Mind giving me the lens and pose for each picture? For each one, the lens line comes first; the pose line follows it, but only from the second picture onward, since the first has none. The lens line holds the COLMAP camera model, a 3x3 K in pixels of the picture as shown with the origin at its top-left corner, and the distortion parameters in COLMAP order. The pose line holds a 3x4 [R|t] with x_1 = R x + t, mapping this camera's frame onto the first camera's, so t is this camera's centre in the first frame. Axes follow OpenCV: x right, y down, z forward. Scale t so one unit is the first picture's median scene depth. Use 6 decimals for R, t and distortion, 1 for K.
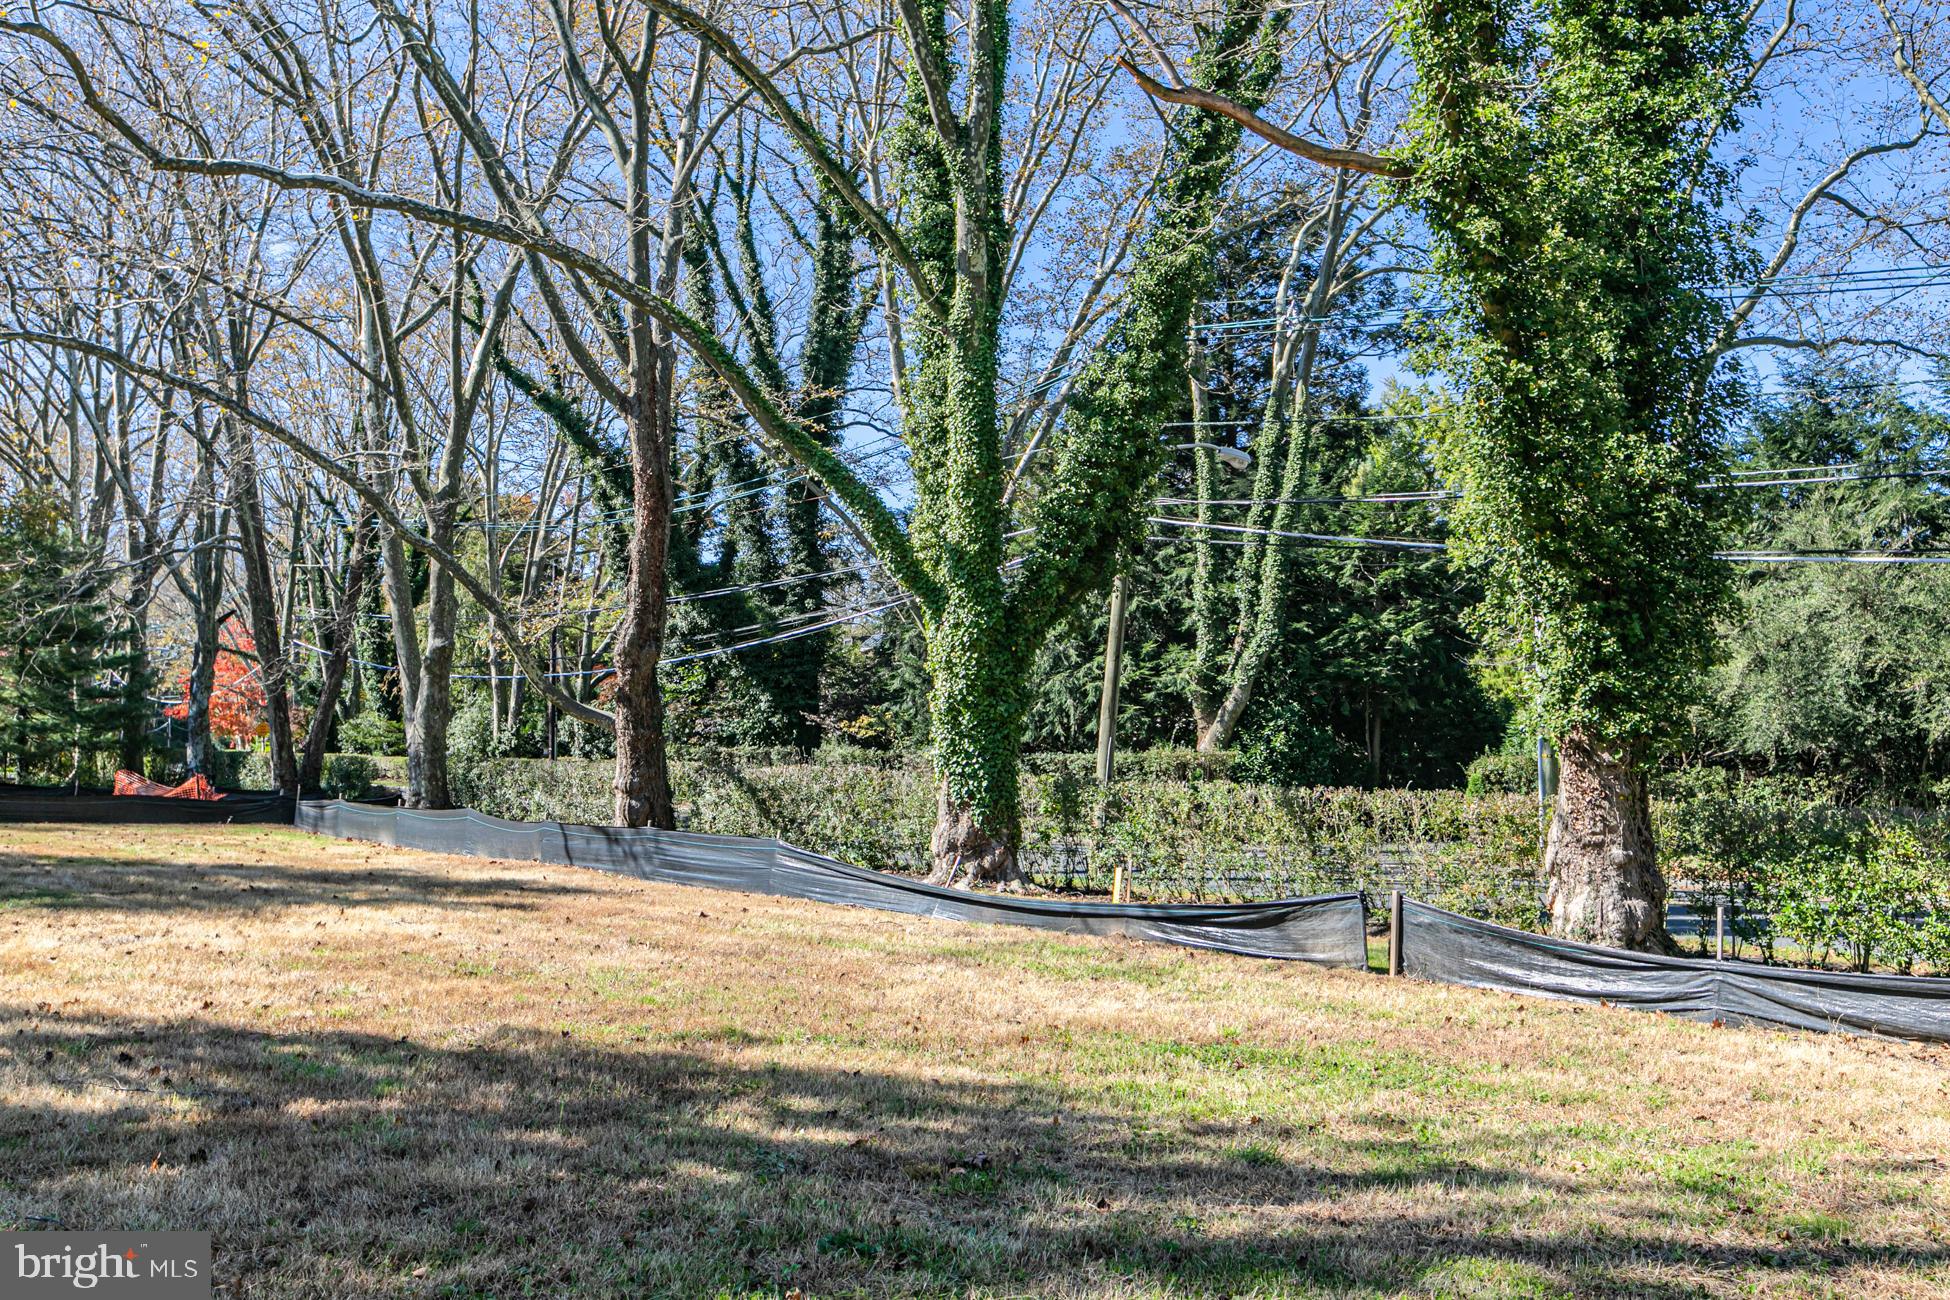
lens RADIAL K [[1601.0, 0, 982.8], [0, 1601.0, 651.9], [0, 0, 1]] dist [0.001538, -0.001157]
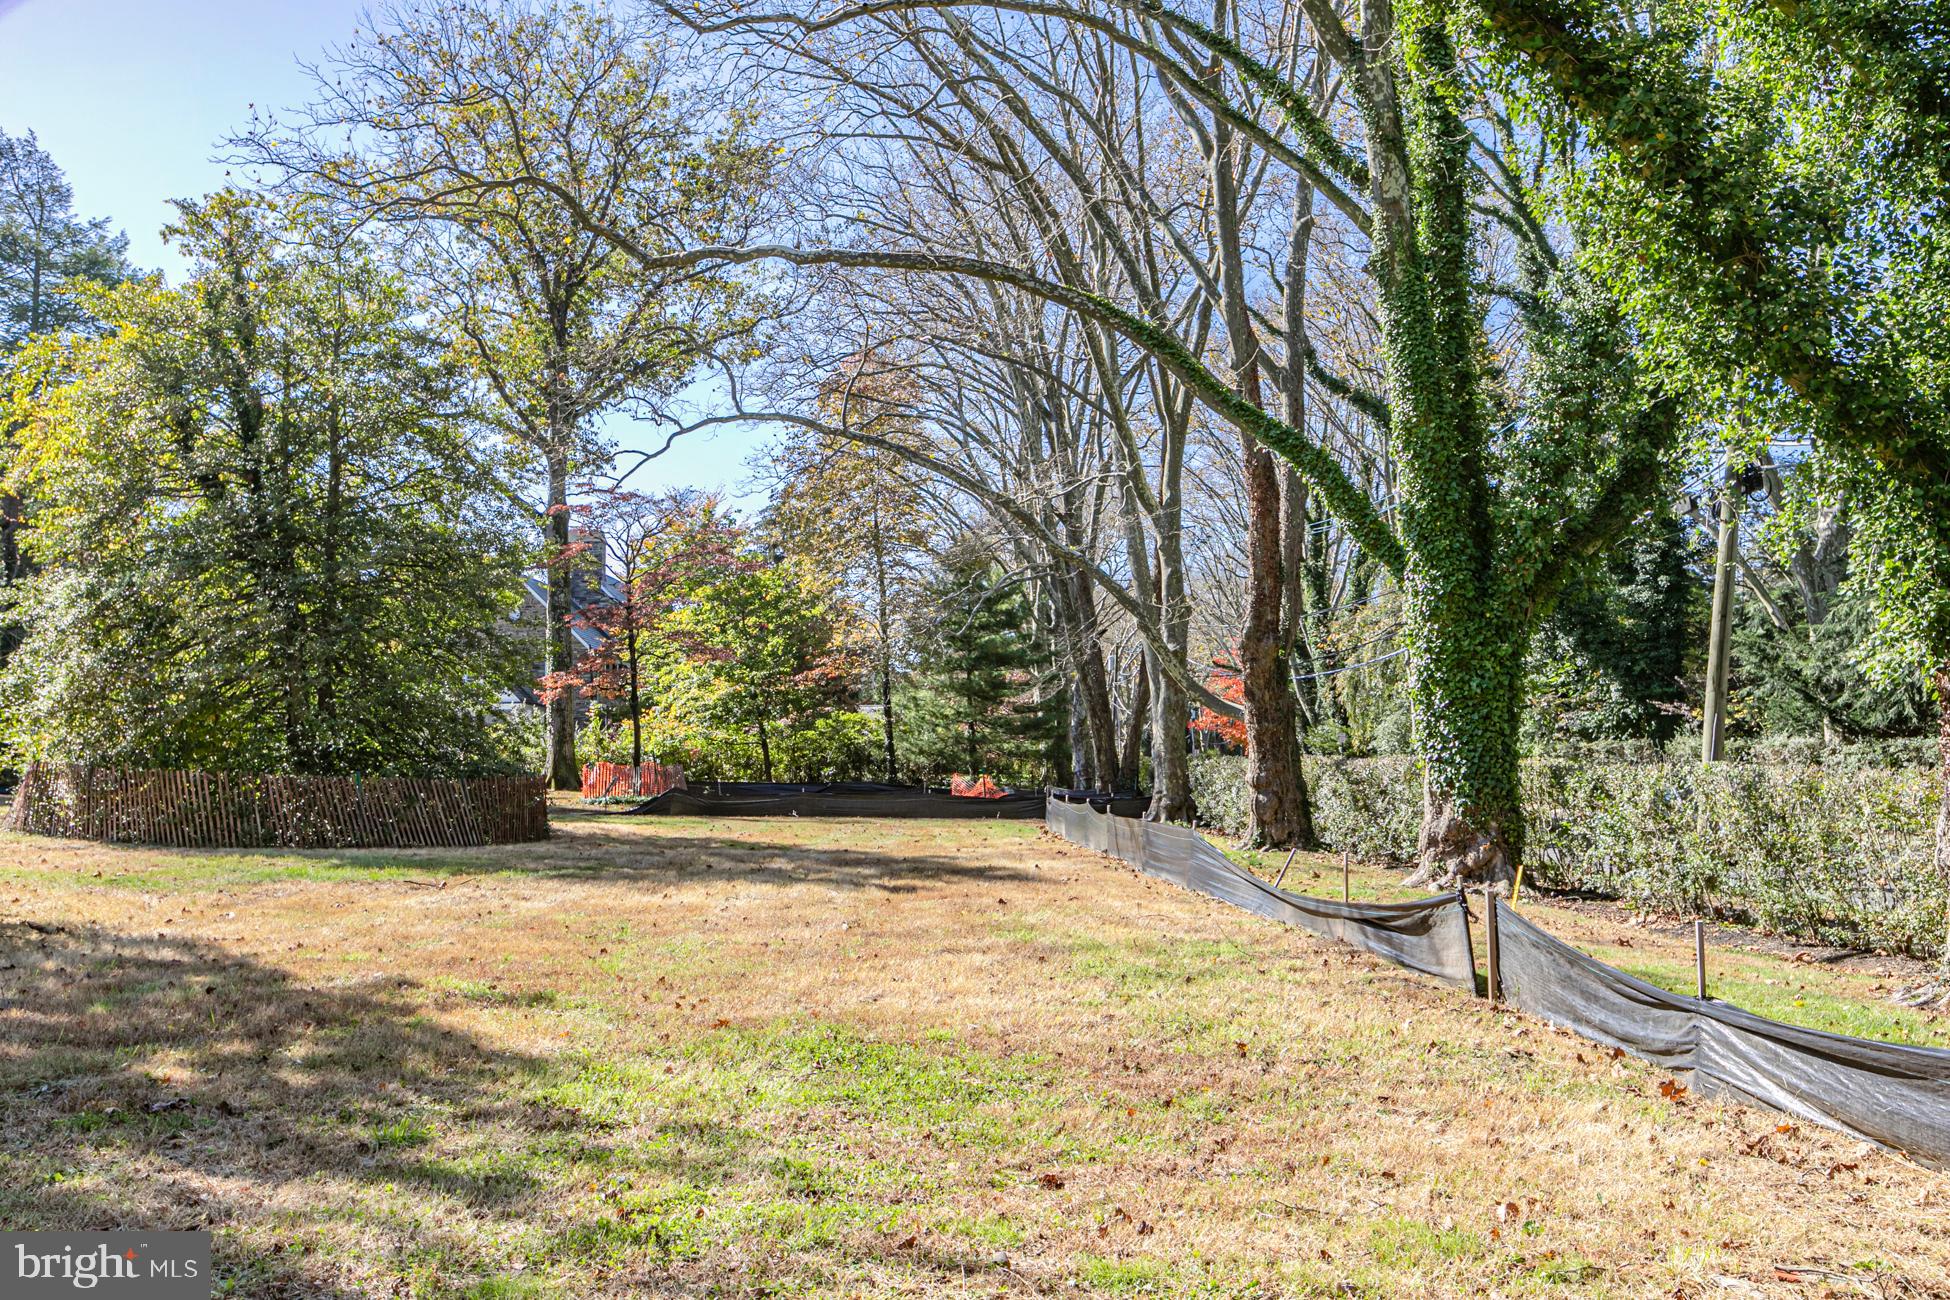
lens RADIAL K [[1601.0, 0, 979.6], [0, 1601.0, 649.6], [0, 0, 1]] dist [0.001538, -0.001157]
pose [[0.811397, -0.057572, -0.581653, 0.299901], [0.055337, 0.998234, -0.021610, 0.020238], [0.581870, -0.014653, 0.813150, 0.128801]]
